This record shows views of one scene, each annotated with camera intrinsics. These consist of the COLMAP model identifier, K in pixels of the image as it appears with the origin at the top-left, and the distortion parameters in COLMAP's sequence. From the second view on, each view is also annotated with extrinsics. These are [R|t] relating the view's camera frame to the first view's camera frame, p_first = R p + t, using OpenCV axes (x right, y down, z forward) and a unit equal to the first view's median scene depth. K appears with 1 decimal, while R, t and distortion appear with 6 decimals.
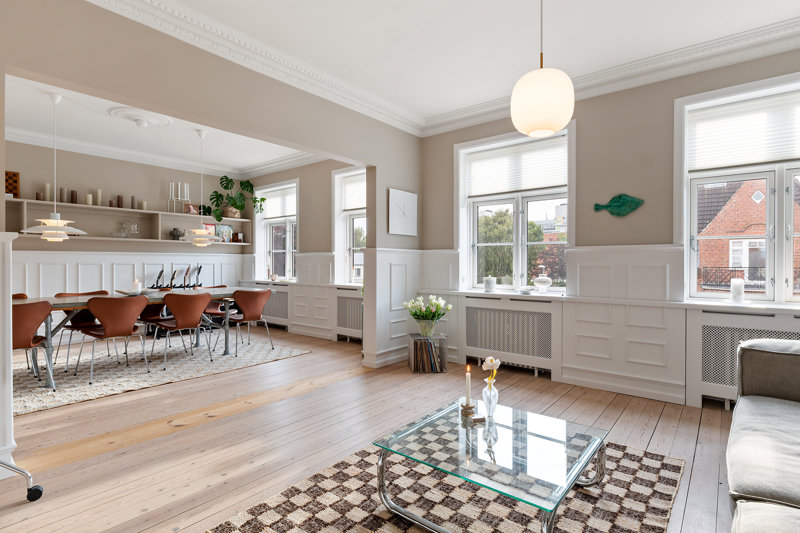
lens RADIAL K [[405.8, 0, 400.0], [0, 405.8, 266.5], [0, 0, 1]] dist [0.002066, -0.000222]
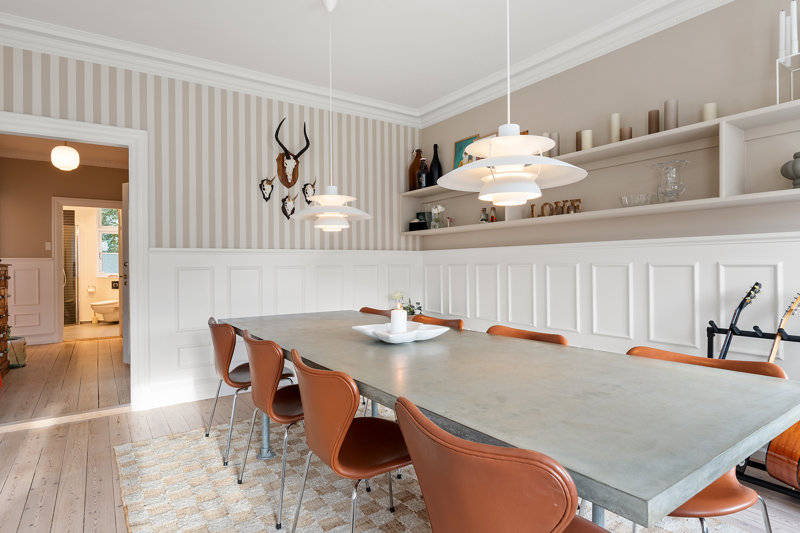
lens RADIAL K [[438.5, 0, 400.0], [0, 438.5, 266.5], [0, 0, 1]] dist [0.000201, -0.000231]
pose [[-0.283422, 0.009663, -0.958947, -0.148730], [0.002449, 0.999953, 0.009352, -0.010167], [0.958992, 0.000302, -0.283433, 0.821289]]
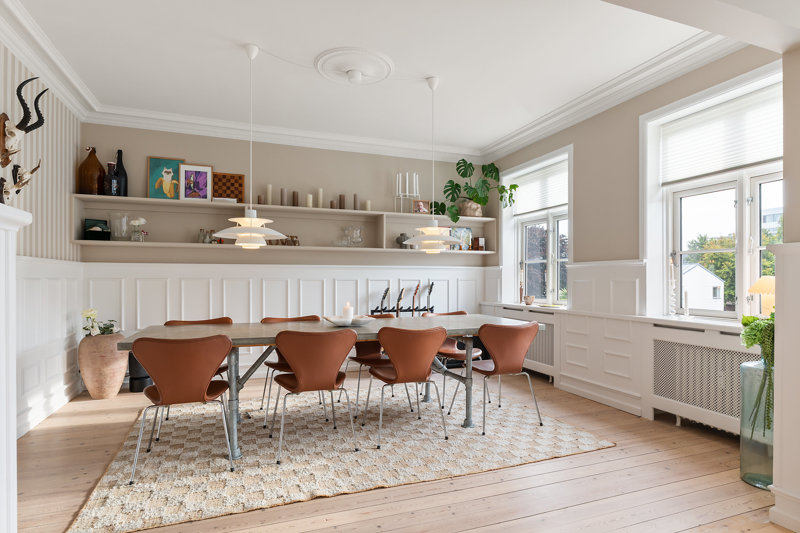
lens RADIAL K [[439.7, 0, 400.9], [0, 439.7, 268.5], [0, 0, 1]] dist [-0.001038, -0.000254]
pose [[0.861567, -0.010452, -0.507537, -0.140602], [-0.005261, 0.999550, -0.029516, -0.003355], [0.507617, 0.028100, 0.861125, 0.295926]]
